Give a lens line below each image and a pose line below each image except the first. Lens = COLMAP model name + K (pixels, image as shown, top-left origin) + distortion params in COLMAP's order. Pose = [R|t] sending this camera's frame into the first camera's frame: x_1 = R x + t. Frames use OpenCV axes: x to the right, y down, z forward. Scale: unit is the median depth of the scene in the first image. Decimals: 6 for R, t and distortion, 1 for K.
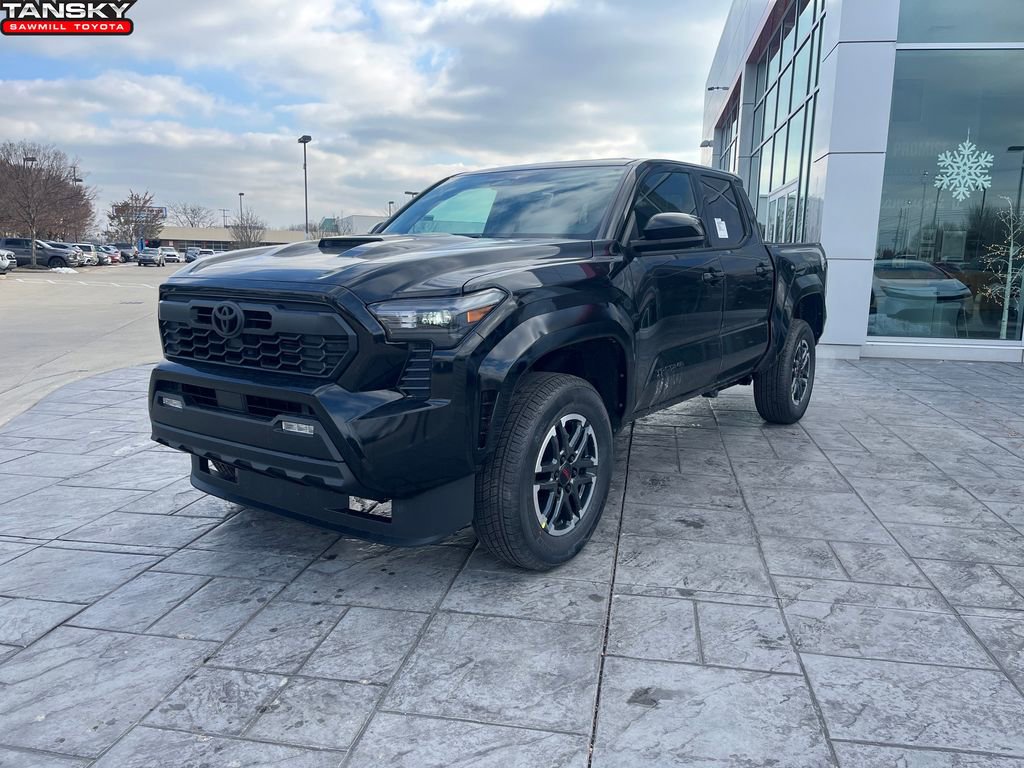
lens RADIAL K [[799.8, 0, 512.0], [0, 799.8, 384.0], [0, 0, 1]] dist [0.100648, -0.141517]
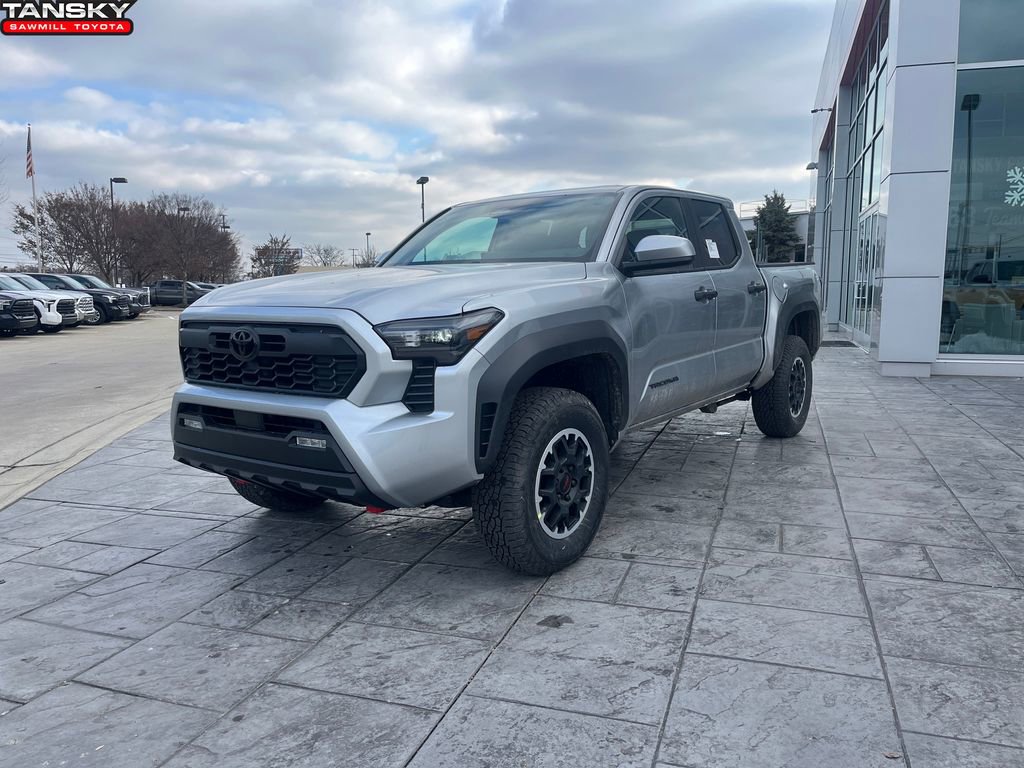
lens RADIAL K [[802.1, 0, 512.0], [0, 802.1, 384.0], [0, 0, 1]] dist [0.038406, -0.008072]
pose [[0.988564, -0.006351, -0.150670, 0.210607], [0.000771, 0.999313, -0.037066, 0.044733], [0.150802, 0.036526, 0.987889, -0.192852]]
